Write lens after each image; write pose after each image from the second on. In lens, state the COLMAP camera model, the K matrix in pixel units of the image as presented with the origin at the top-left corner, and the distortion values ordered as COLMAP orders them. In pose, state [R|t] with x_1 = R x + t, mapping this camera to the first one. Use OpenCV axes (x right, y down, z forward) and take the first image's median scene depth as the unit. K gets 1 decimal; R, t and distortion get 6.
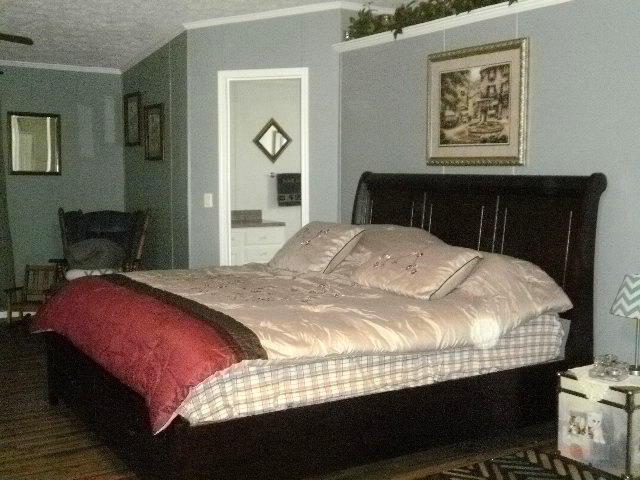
lens RADIAL K [[807.8, 0, 320.5], [0, 807.8, 239.9], [0, 0, 1]] dist [-0.030878, 0.000000]
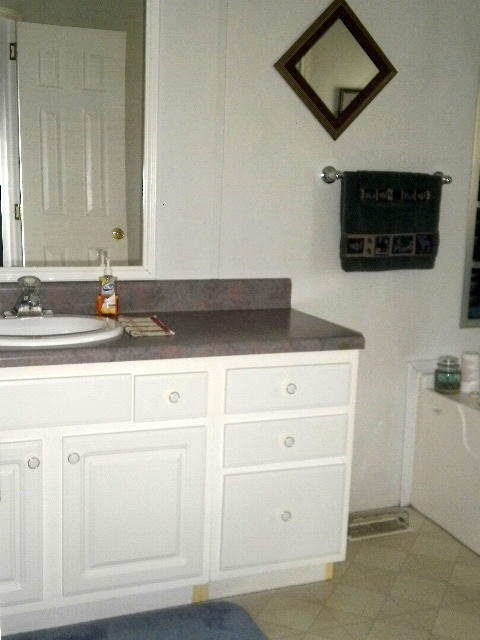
lens RADIAL K [[807.8, 0, 240.0], [0, 807.8, 321.1], [0, 0, 1]] dist [-0.030878, 0.000000]
pose [[0.985628, 0.067266, -0.154961, -0.040709], [-0.049397, 0.991972, 0.116409, -0.057742], [0.161548, -0.107081, 0.981038, 0.662530]]
